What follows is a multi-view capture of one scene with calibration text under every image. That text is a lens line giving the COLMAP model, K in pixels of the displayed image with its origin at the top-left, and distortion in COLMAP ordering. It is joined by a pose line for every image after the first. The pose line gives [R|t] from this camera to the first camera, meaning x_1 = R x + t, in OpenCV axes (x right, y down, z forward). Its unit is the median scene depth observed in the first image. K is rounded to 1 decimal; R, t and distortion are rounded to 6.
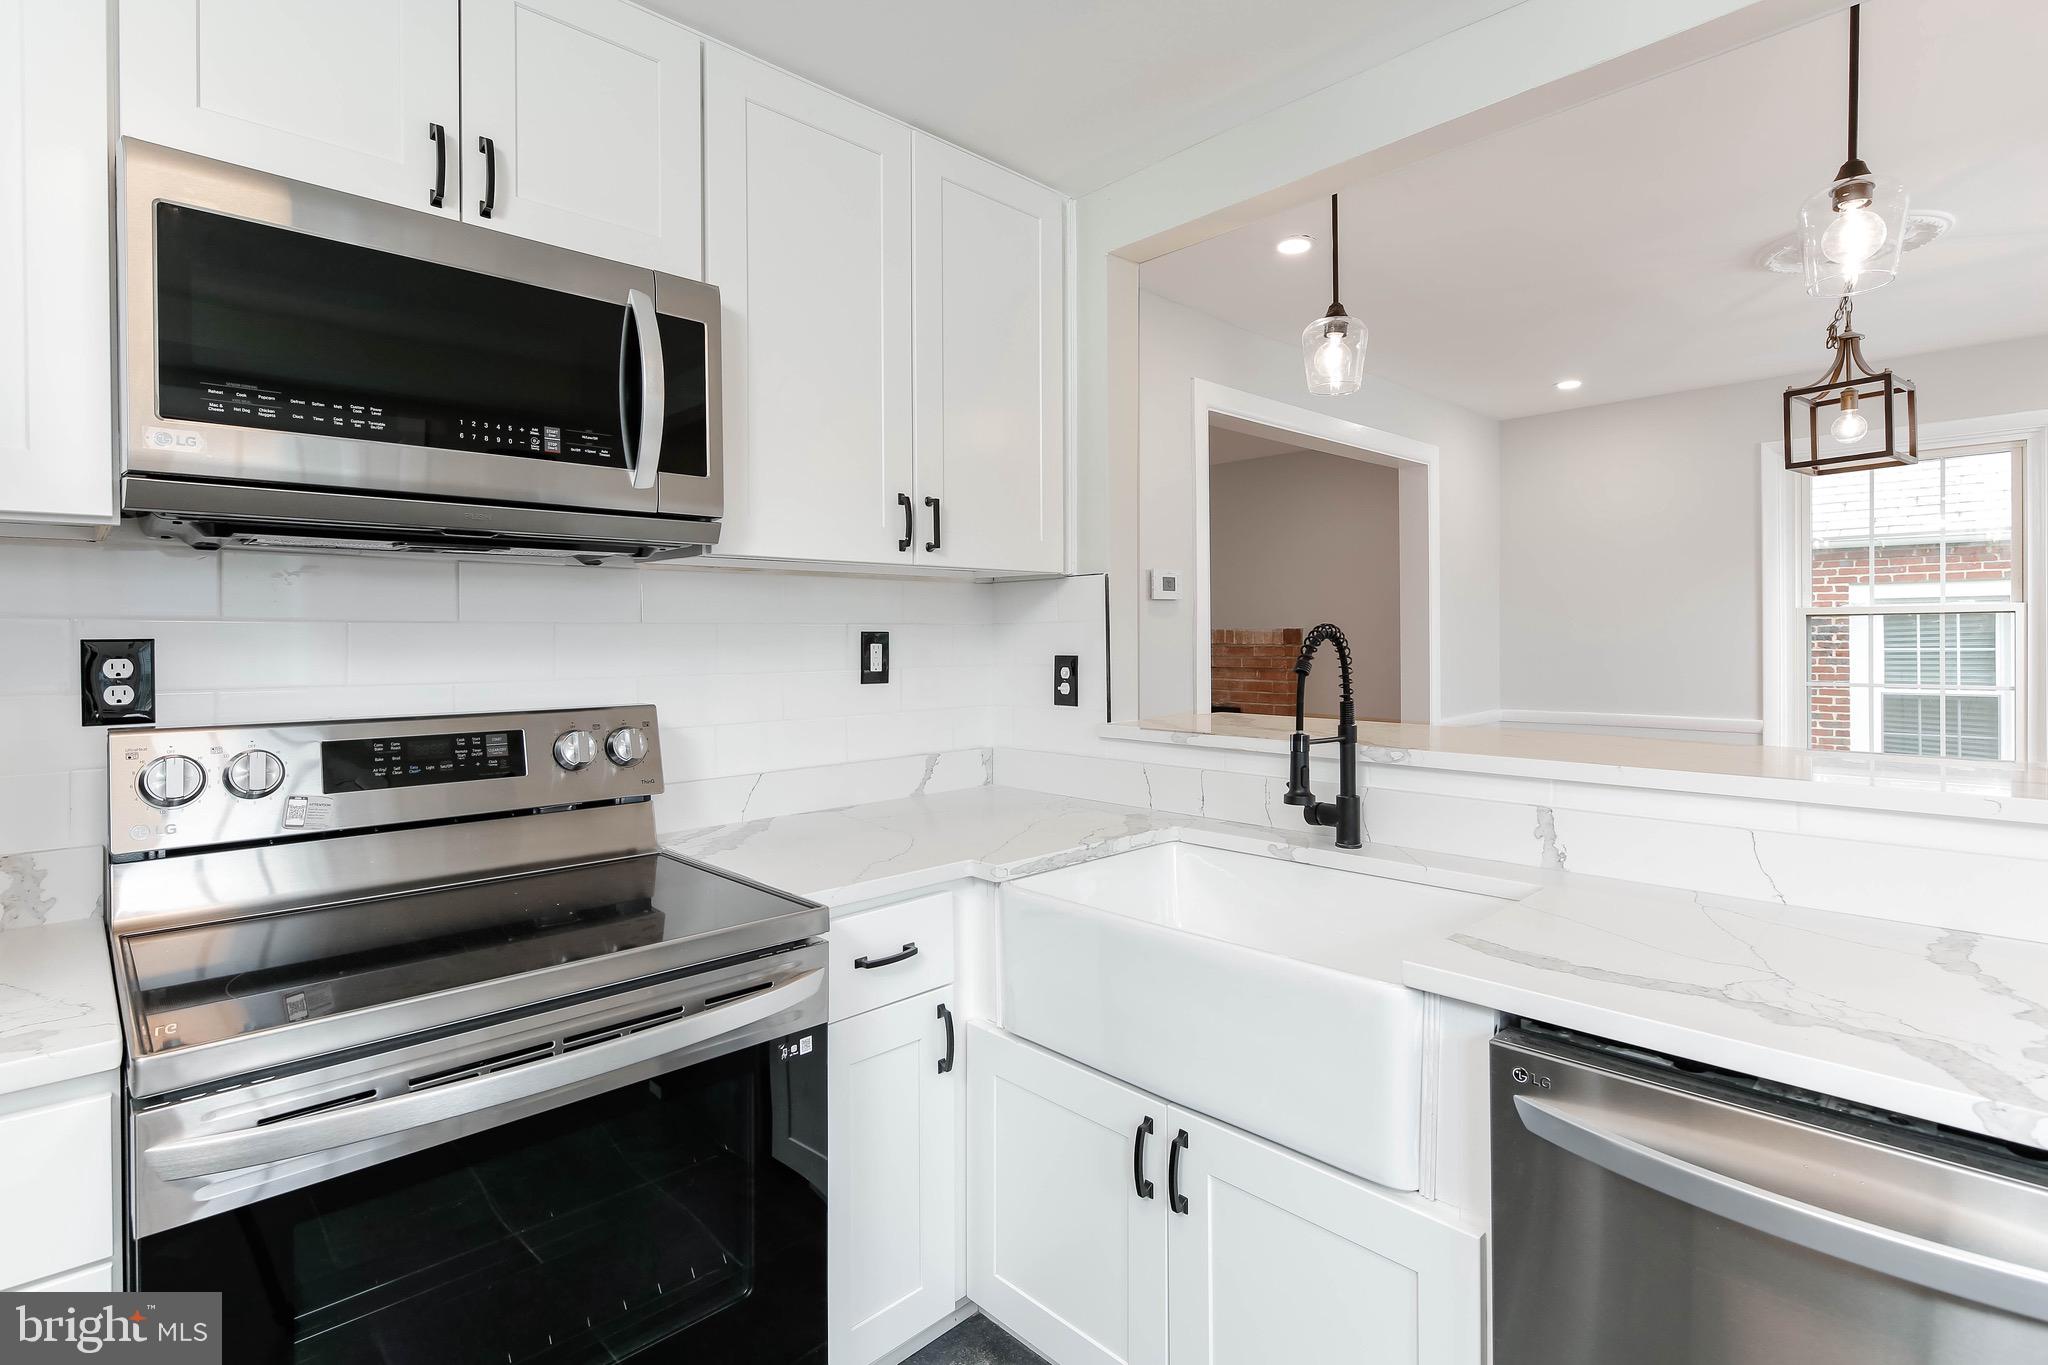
lens RADIAL K [[987.1, 0, 1035.3], [0, 987.1, 637.9], [0, 0, 1]] dist [0.003614, -0.001867]
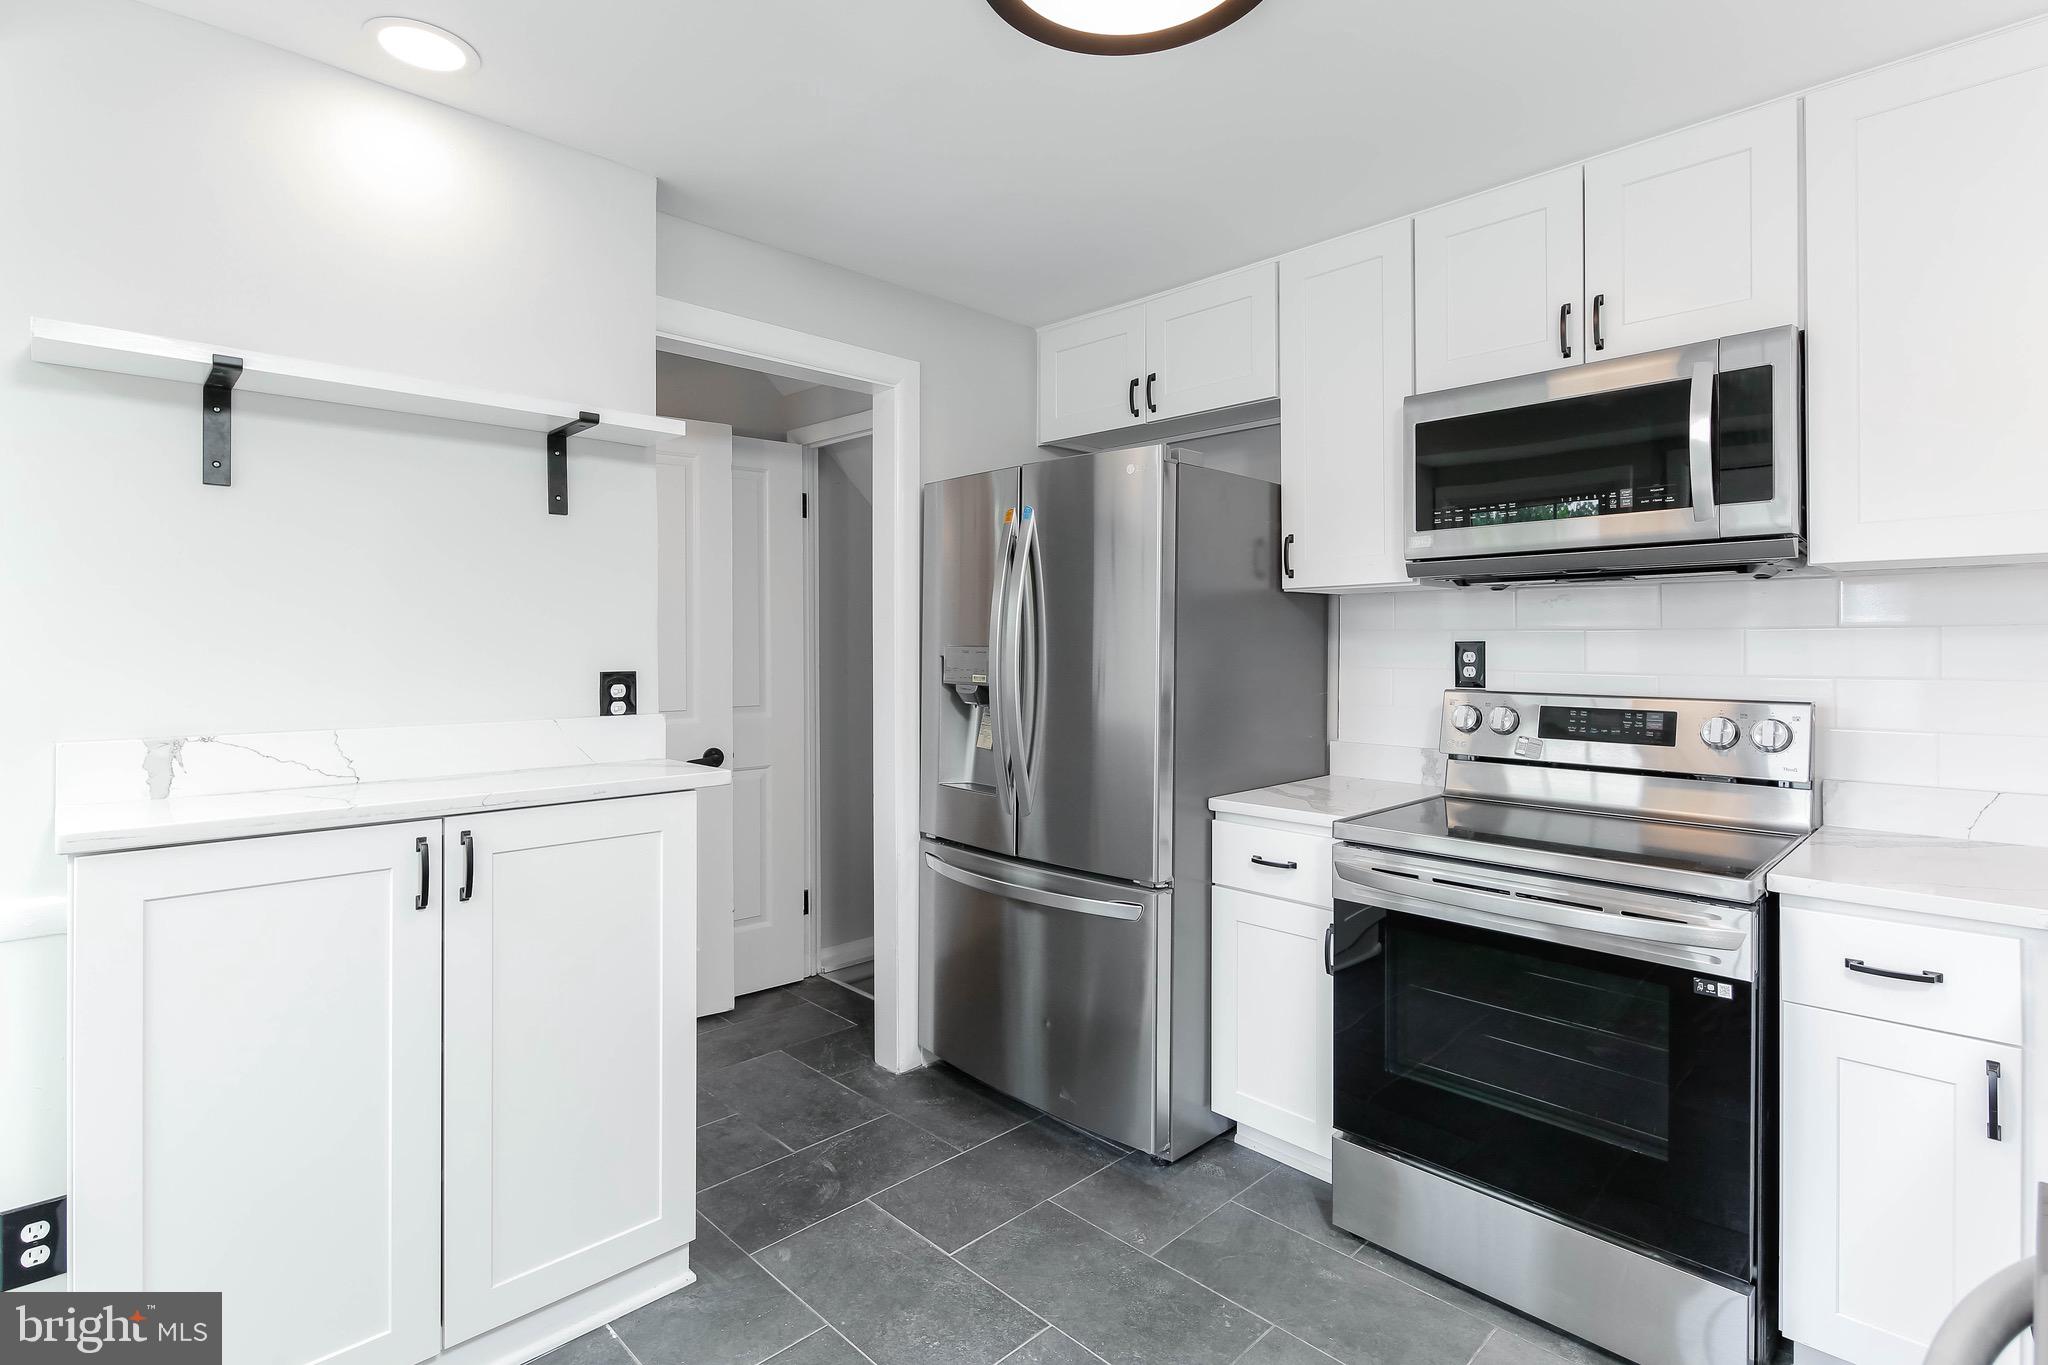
lens RADIAL K [[987.1, 0, 1034.4], [0, 987.1, 637.0], [0, 0, 1]] dist [0.003614, -0.001867]
pose [[0.010170, 0.000095, -0.999948, 0.859869], [0.001921, 0.999998, 0.000114, -0.008180], [0.999946, -0.001922, 0.010169, 0.156406]]
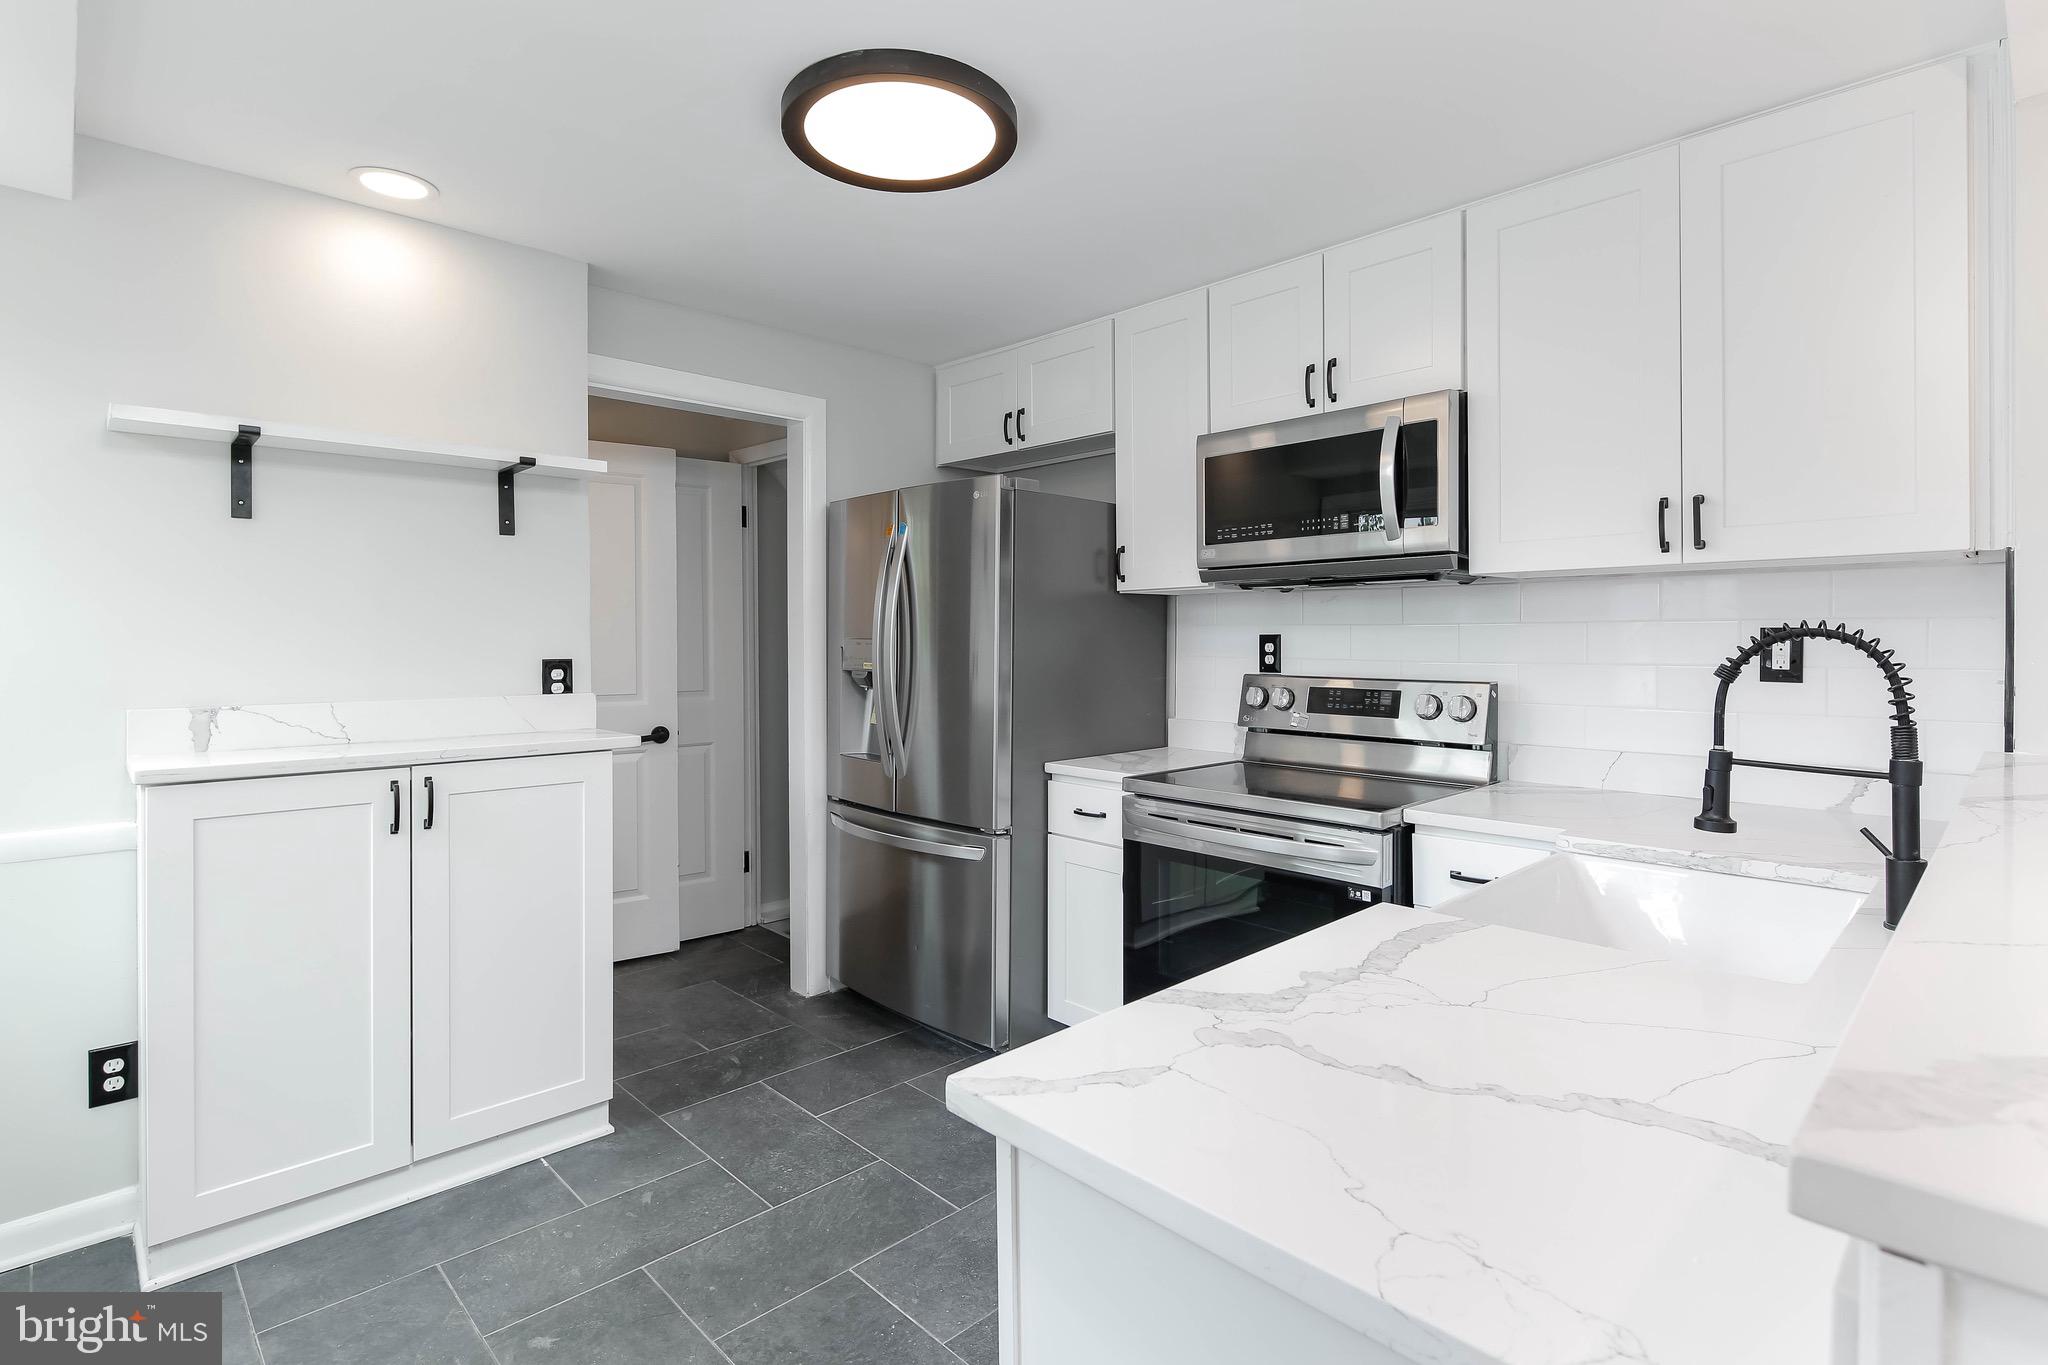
lens RADIAL K [[987.1, 0, 1035.0], [0, 987.1, 637.4], [0, 0, 1]] dist [0.003614, -0.001867]
pose [[0.000926, 0.006845, -0.999976, 1.227694], [0.003068, 0.999972, 0.006848, -0.008320], [0.999995, -0.003074, 0.000904, 0.439950]]
